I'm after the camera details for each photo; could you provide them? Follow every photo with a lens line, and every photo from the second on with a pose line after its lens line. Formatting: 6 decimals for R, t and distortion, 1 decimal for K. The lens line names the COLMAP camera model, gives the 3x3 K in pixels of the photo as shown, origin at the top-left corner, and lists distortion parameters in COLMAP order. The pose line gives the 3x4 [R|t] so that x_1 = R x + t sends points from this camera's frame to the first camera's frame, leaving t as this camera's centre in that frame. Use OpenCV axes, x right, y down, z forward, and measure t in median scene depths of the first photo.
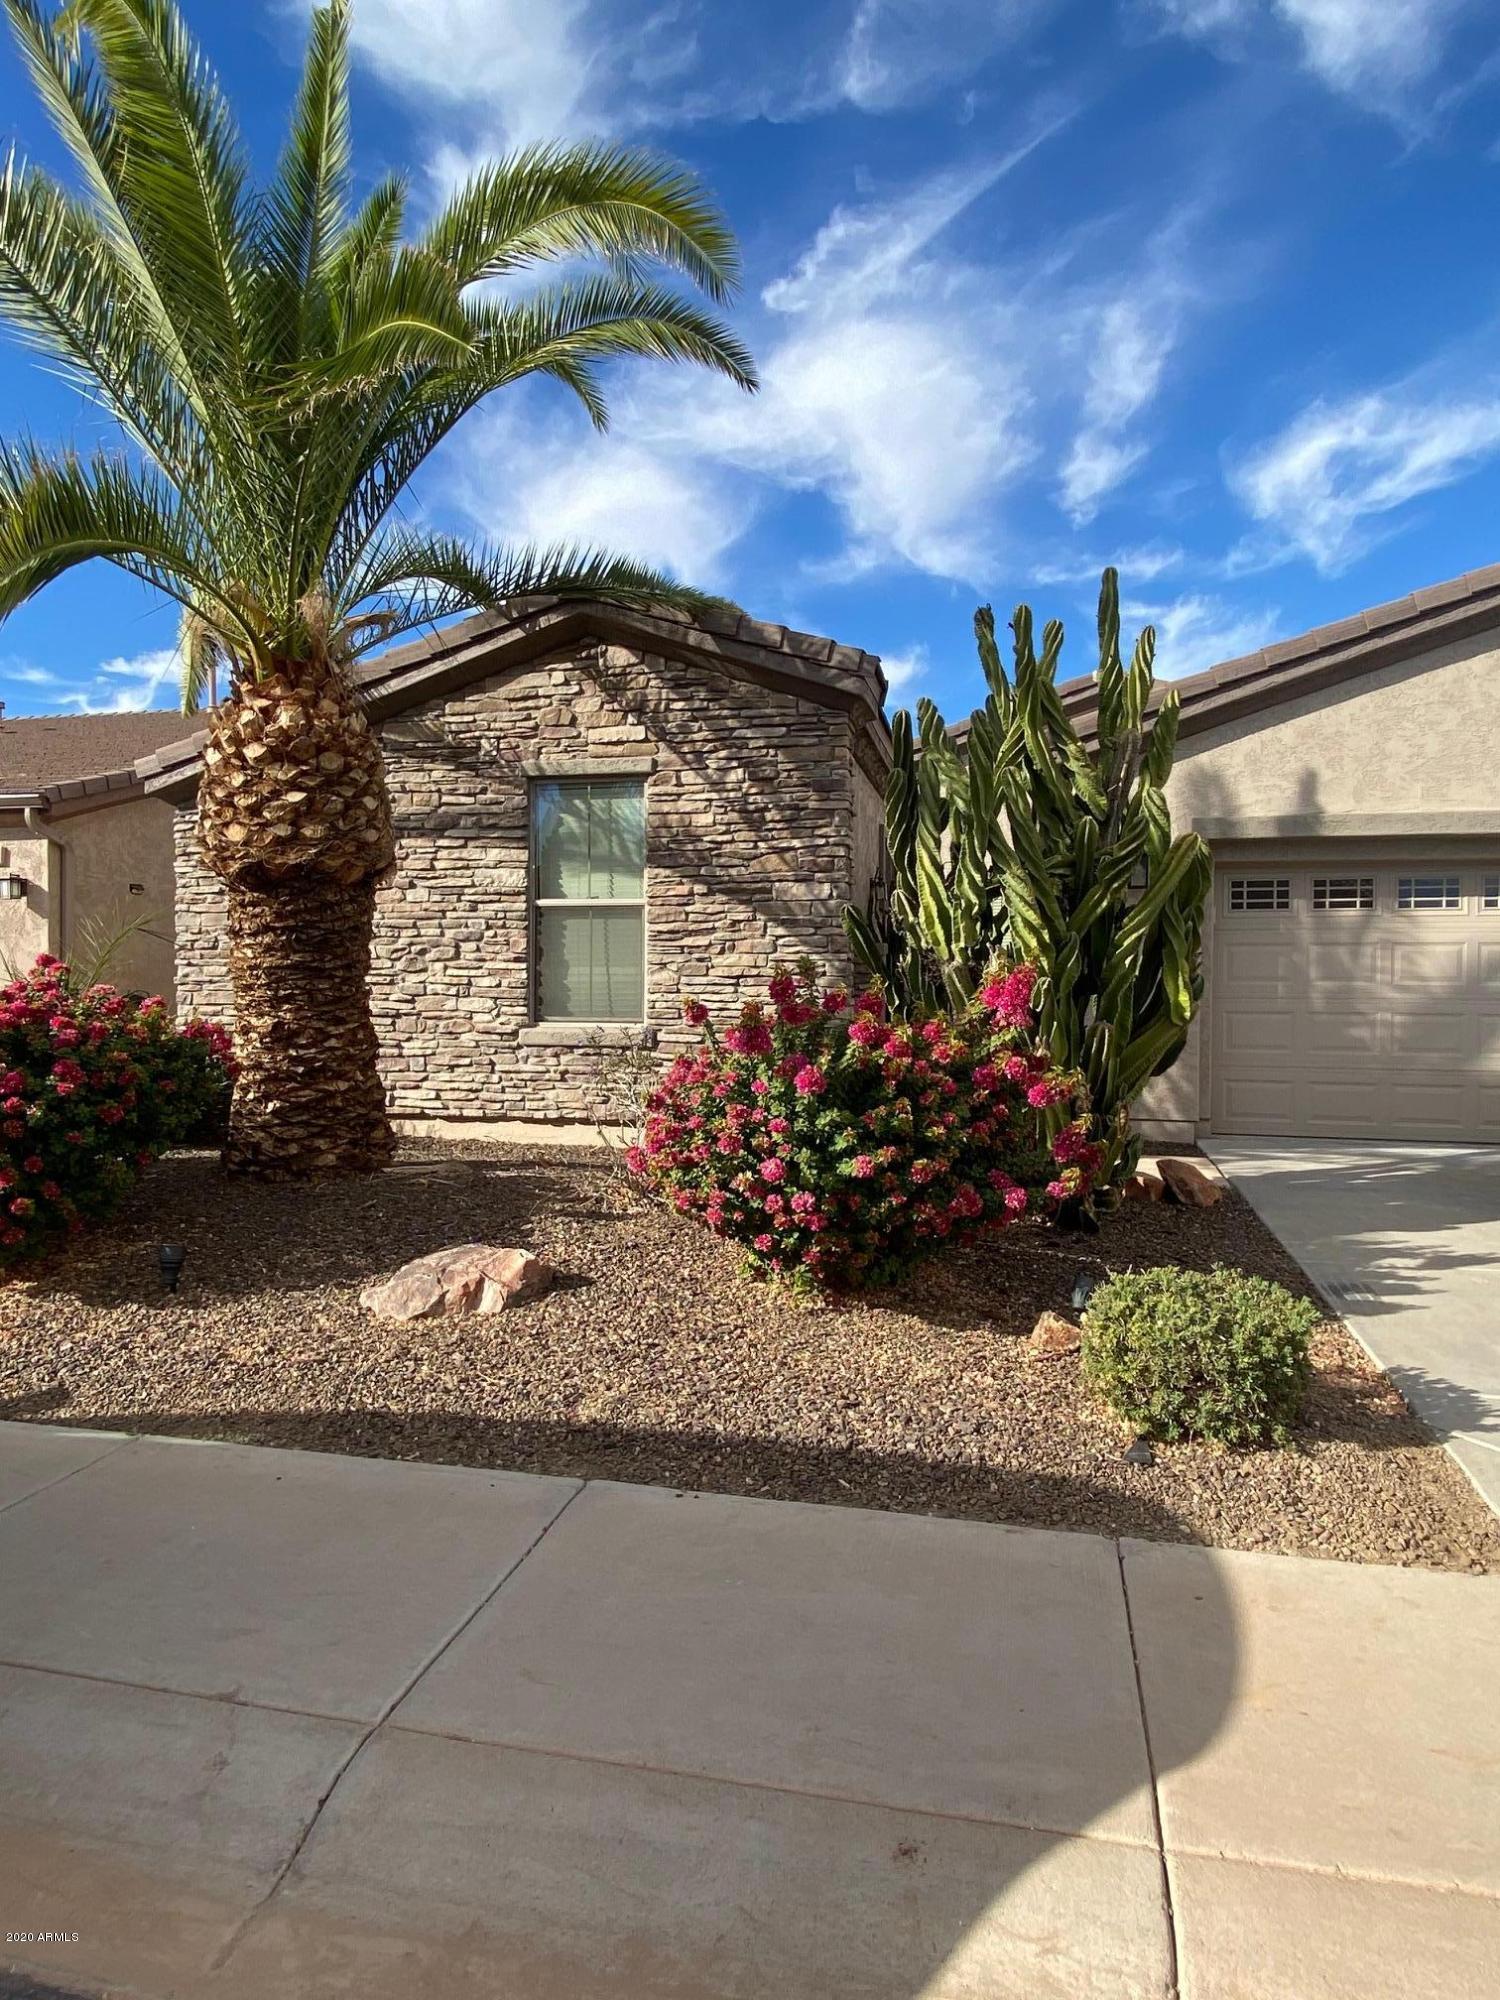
lens RADIAL K [[1173.7, 0, 747.4], [0, 1173.7, 1003.3], [0, 0, 1]] dist [0.026245, -0.024733]
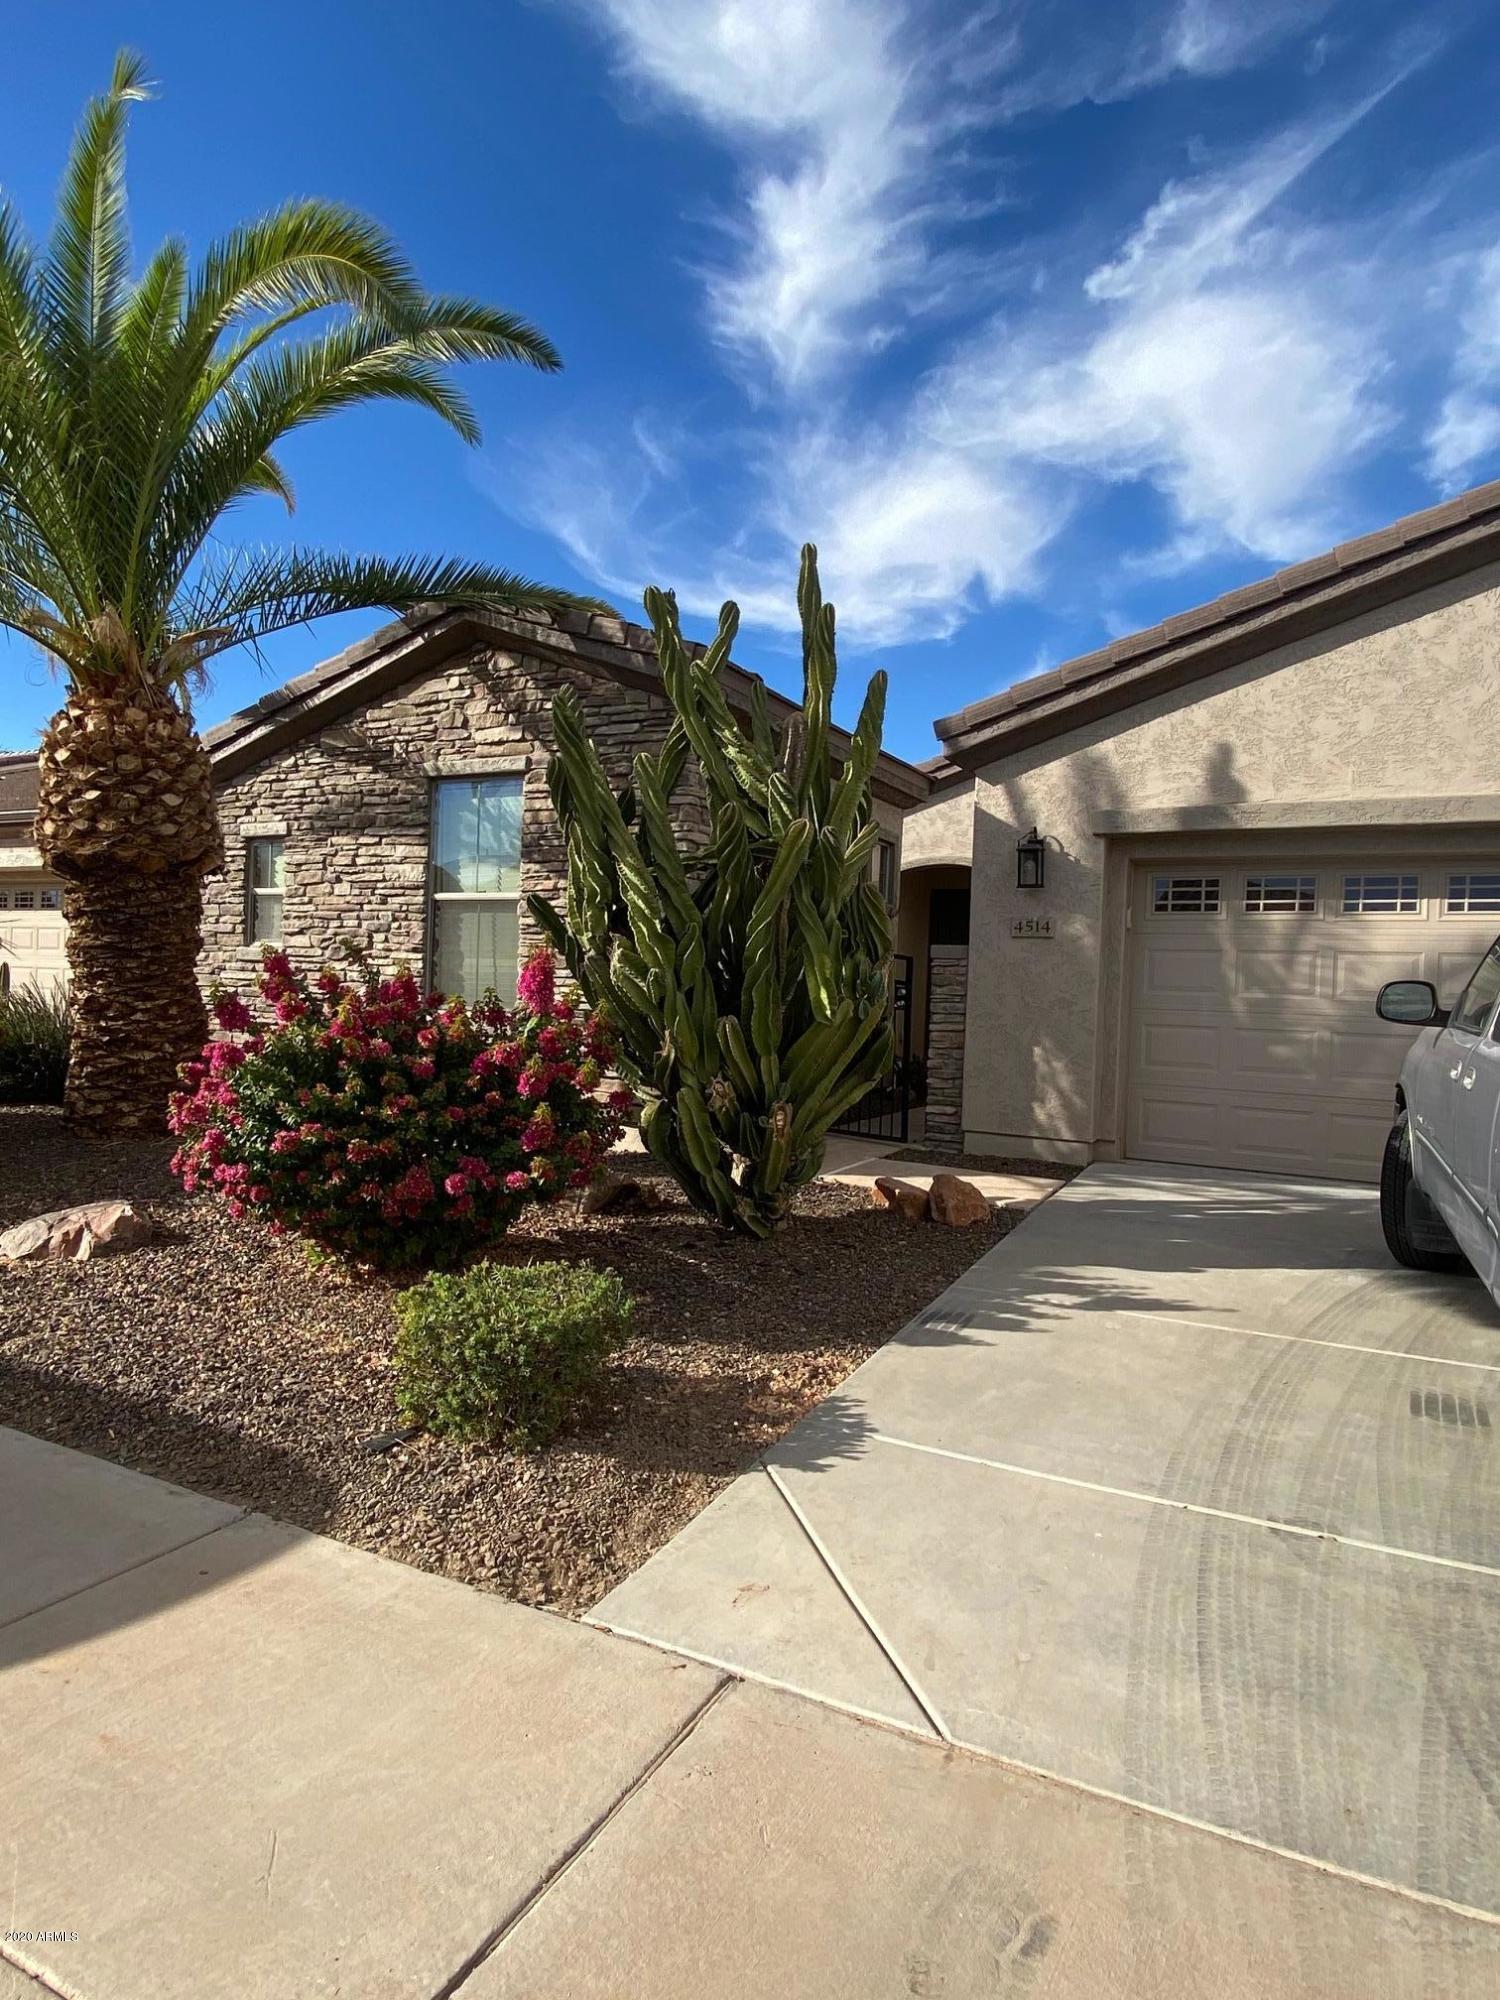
lens RADIAL K [[1173.7, 0, 752.7], [0, 1173.7, 1006.0], [0, 0, 1]] dist [0.026245, -0.024733]
pose [[0.966940, 0.031448, -0.253058, 0.367612], [-0.032749, 0.999463, -0.000933, 0.004327], [0.252893, 0.009190, 0.967451, 0.052010]]
